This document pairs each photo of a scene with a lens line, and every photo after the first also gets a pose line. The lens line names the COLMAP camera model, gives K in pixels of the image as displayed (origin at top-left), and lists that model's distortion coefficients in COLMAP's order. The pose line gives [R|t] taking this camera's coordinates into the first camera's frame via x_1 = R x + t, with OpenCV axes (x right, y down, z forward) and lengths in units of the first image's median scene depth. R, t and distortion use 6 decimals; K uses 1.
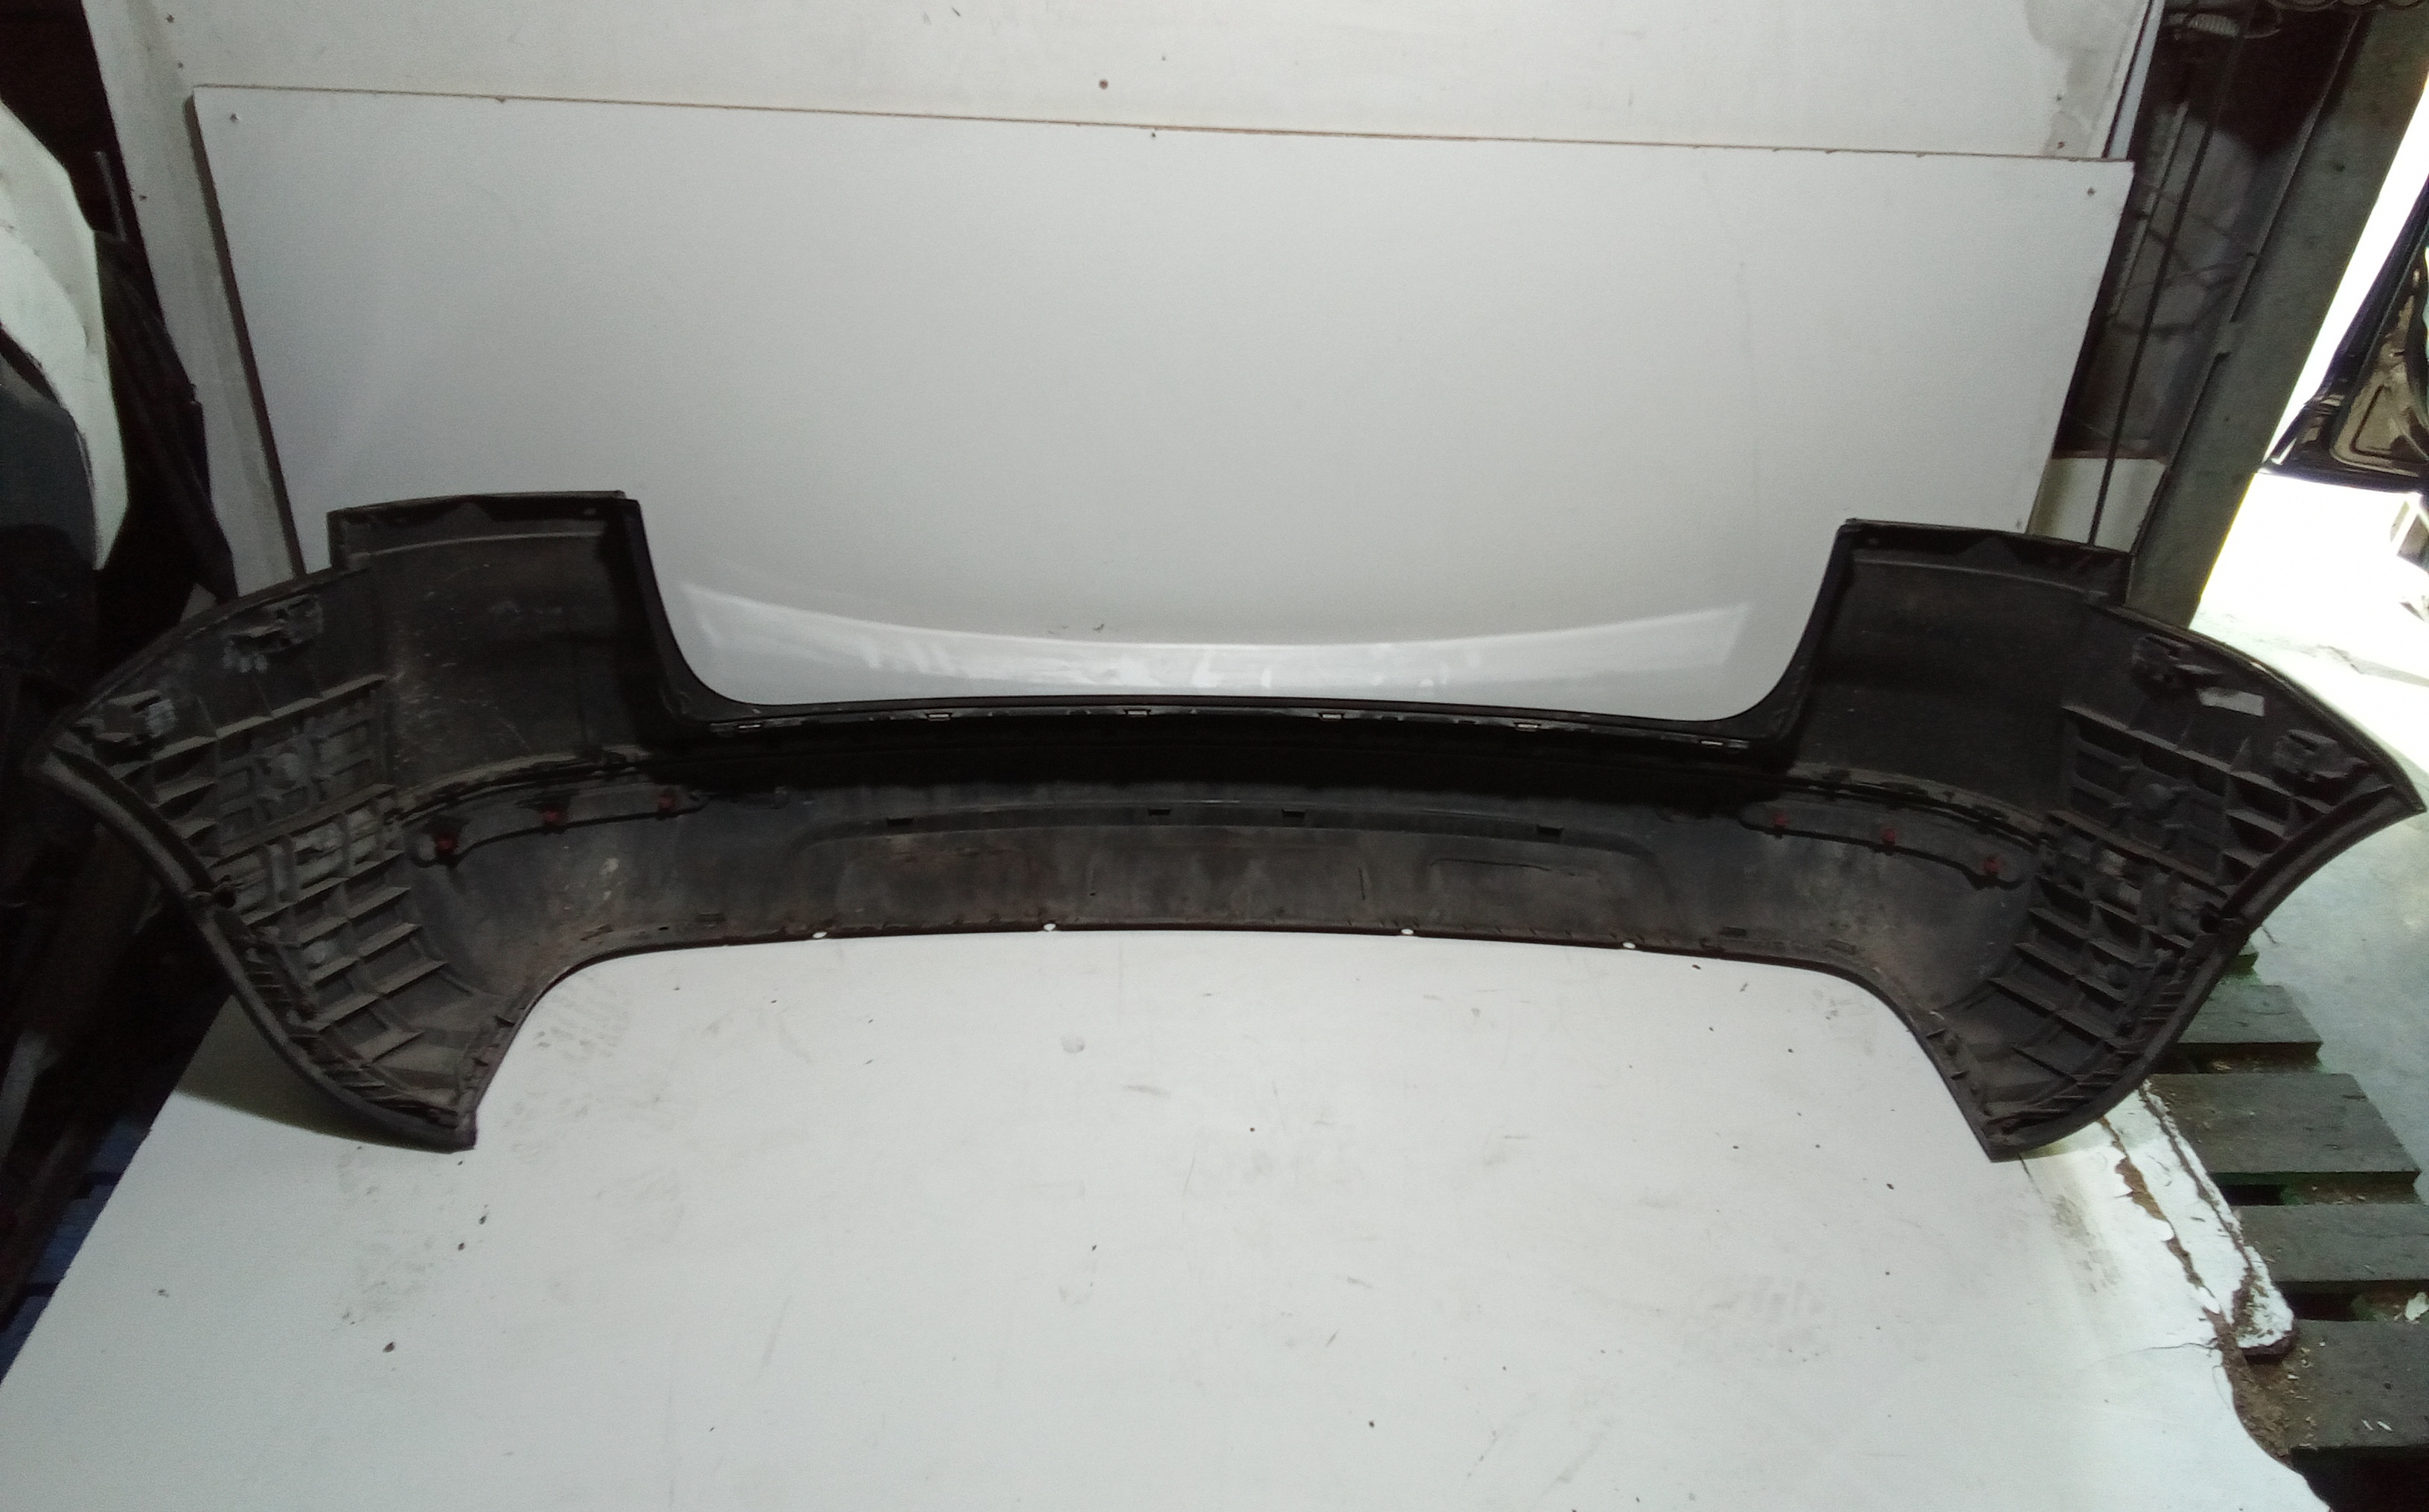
lens RADIAL K [[1674.6, 0, 1260.1], [0, 1674.6, 696.1], [0, 0, 1]] dist [0.089052, -0.085040]
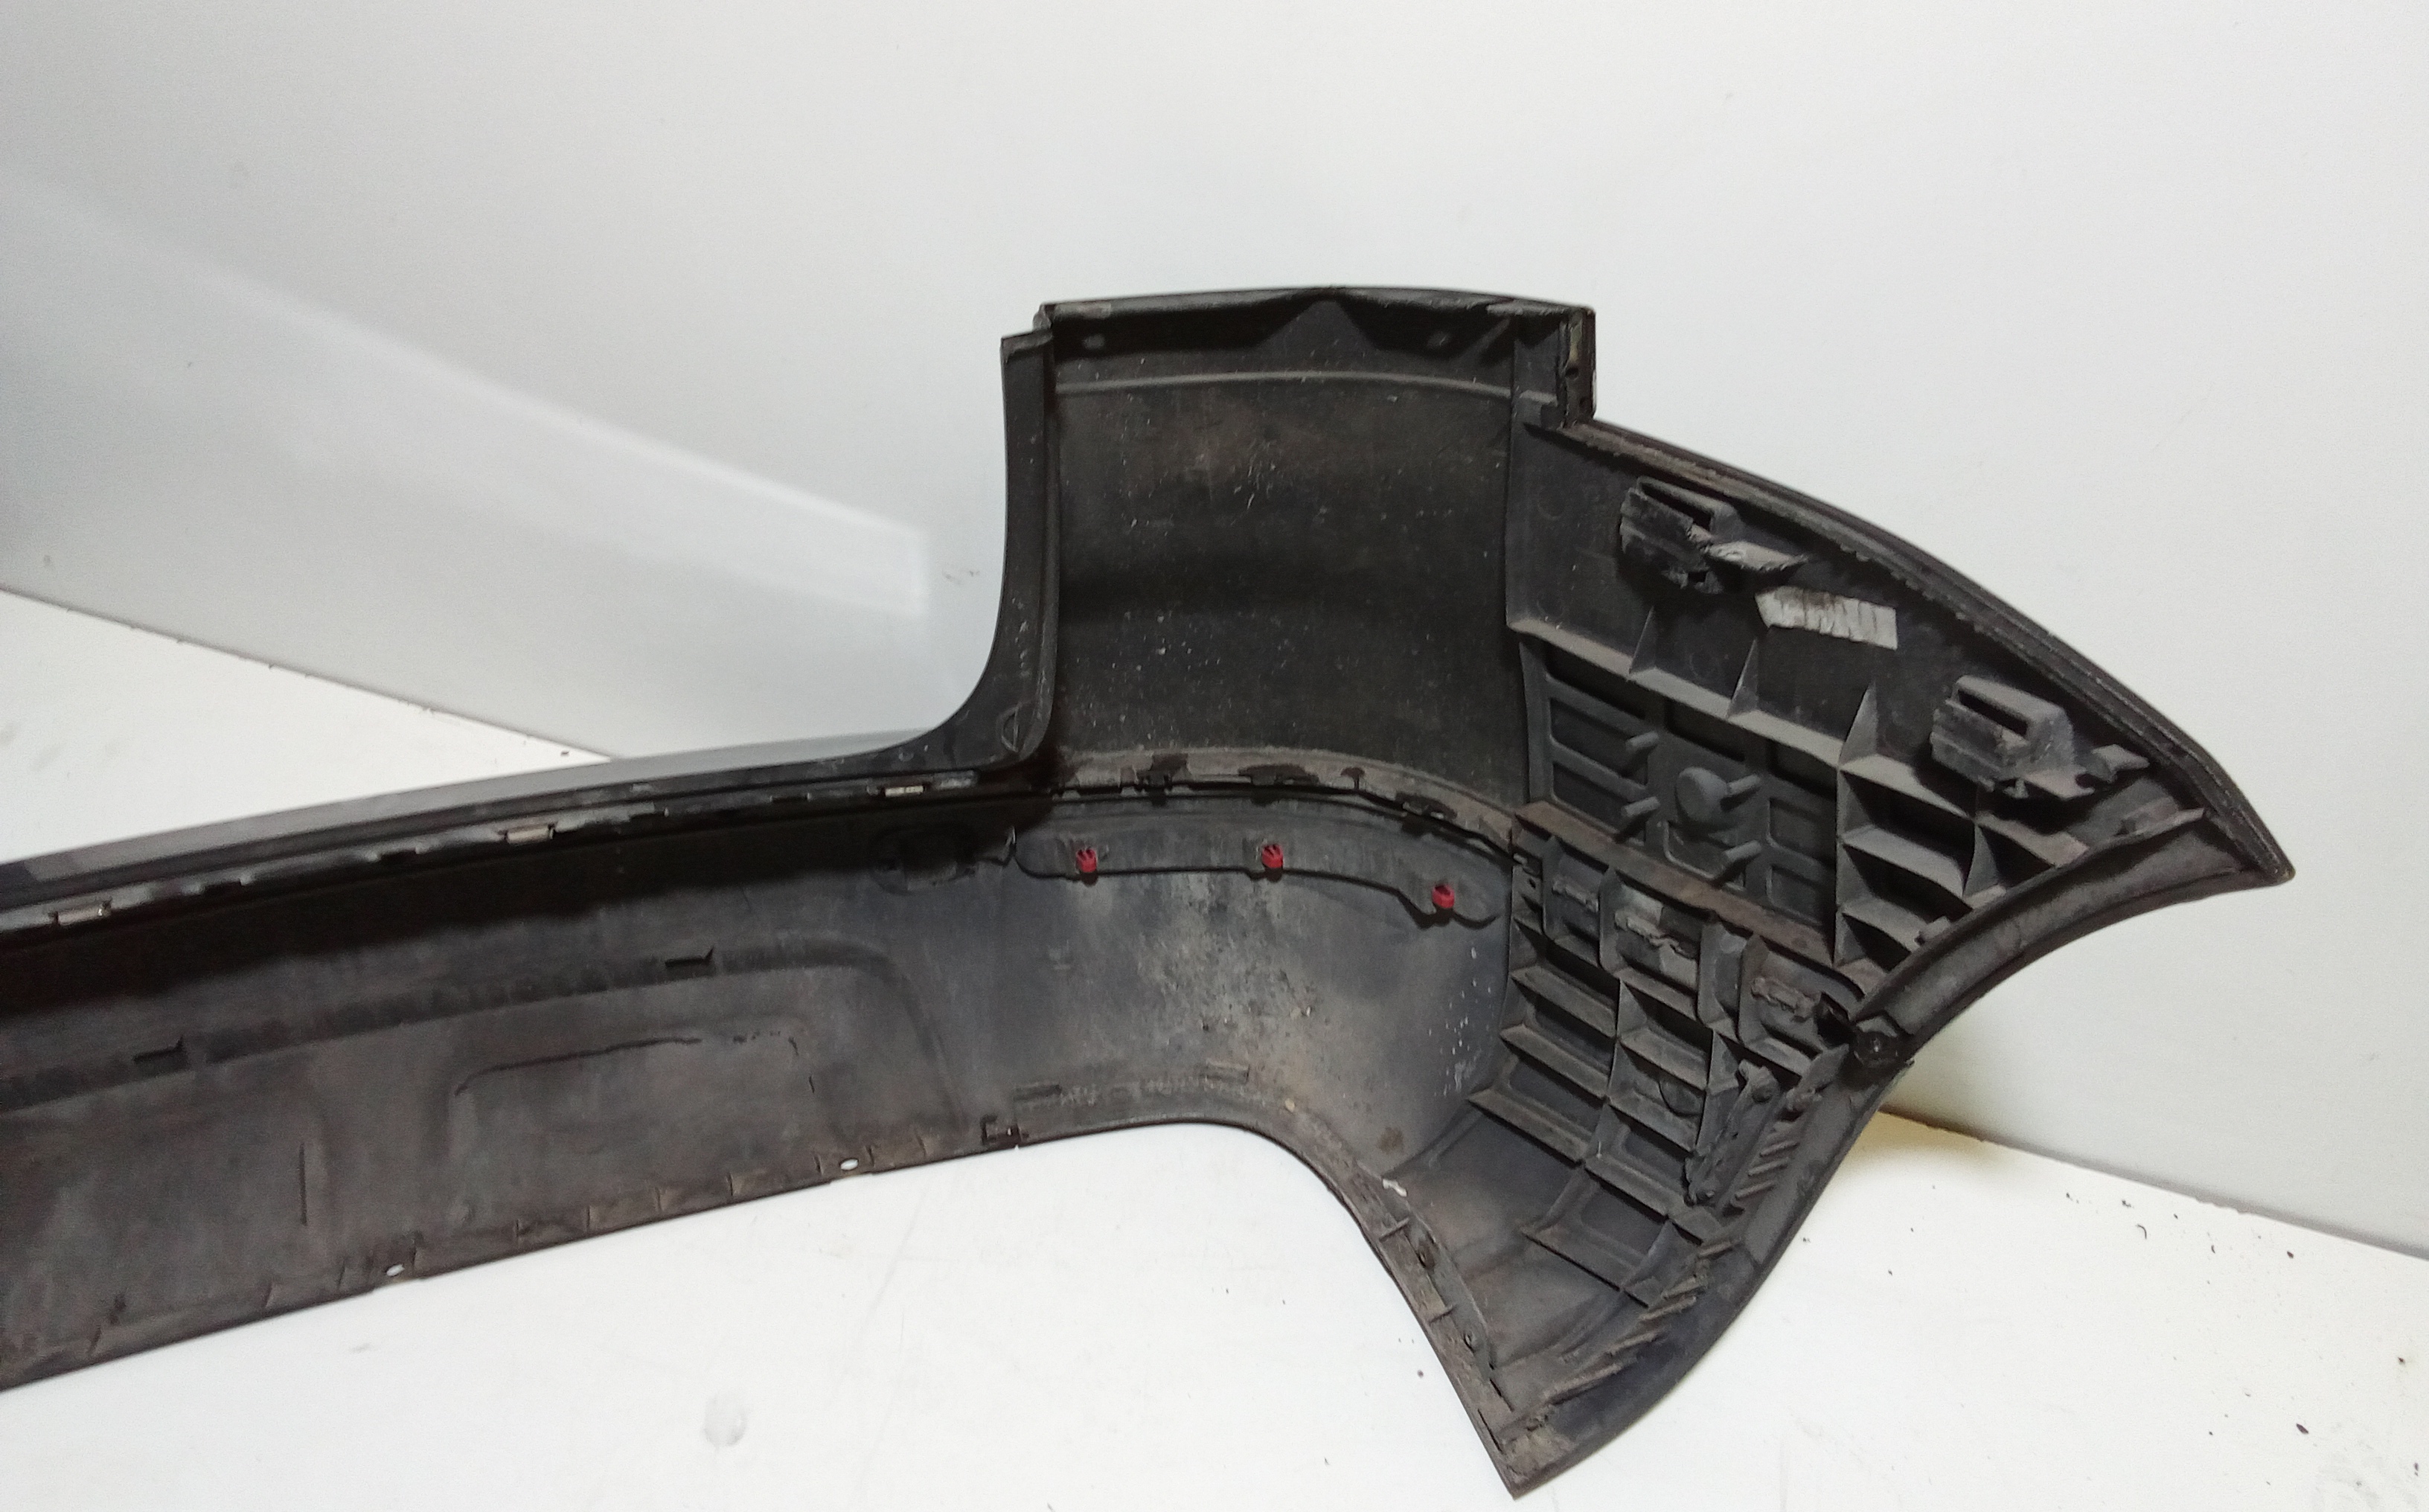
lens RADIAL K [[1674.6, 0, 1260.1], [0, 1674.6, 696.1], [0, 0, 1]] dist [0.089052, -0.085040]
pose [[0.946749, -0.231190, 0.224090, 0.272910], [0.185339, 0.960443, 0.207844, -0.086166], [-0.263277, -0.155243, 0.952147, 0.519464]]
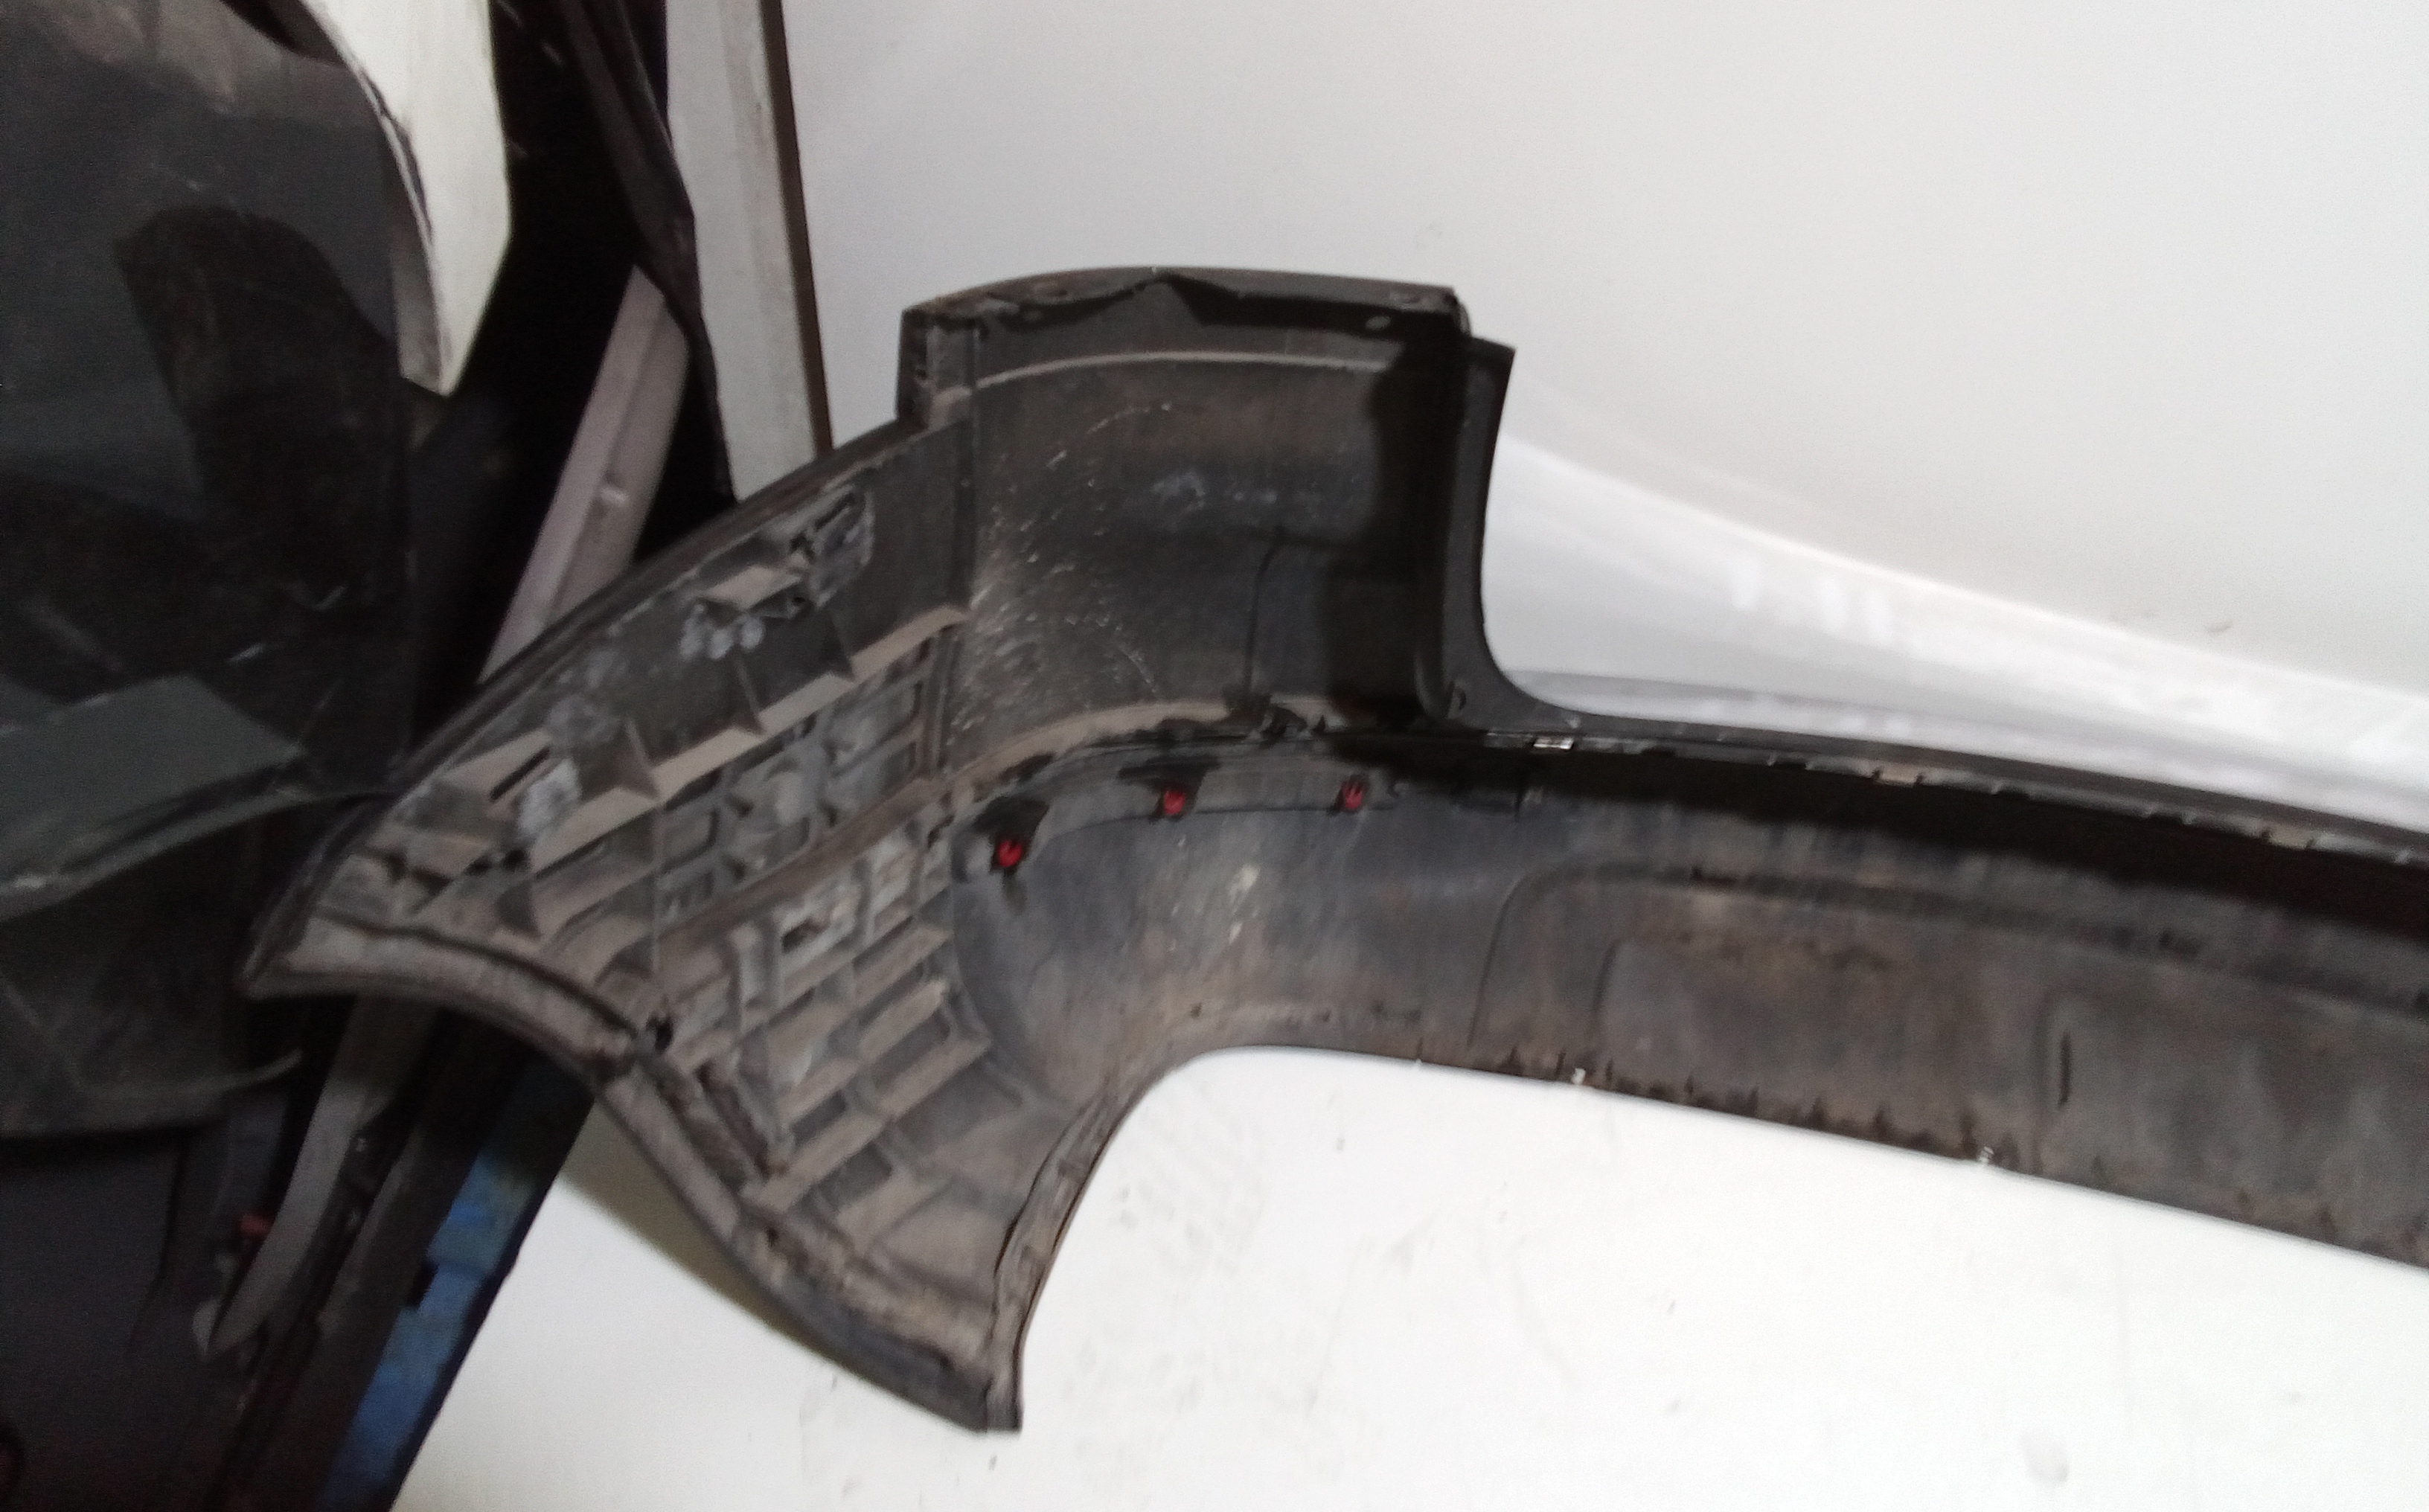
lens RADIAL K [[1674.6, 0, 1260.1], [0, 1674.6, 696.1], [0, 0, 1]] dist [0.089052, -0.085040]
pose [[0.962496, 0.220999, -0.157355, -0.316564], [-0.164583, 0.936742, 0.308914, -0.145338], [0.215671, -0.271430, 0.937983, 0.500194]]
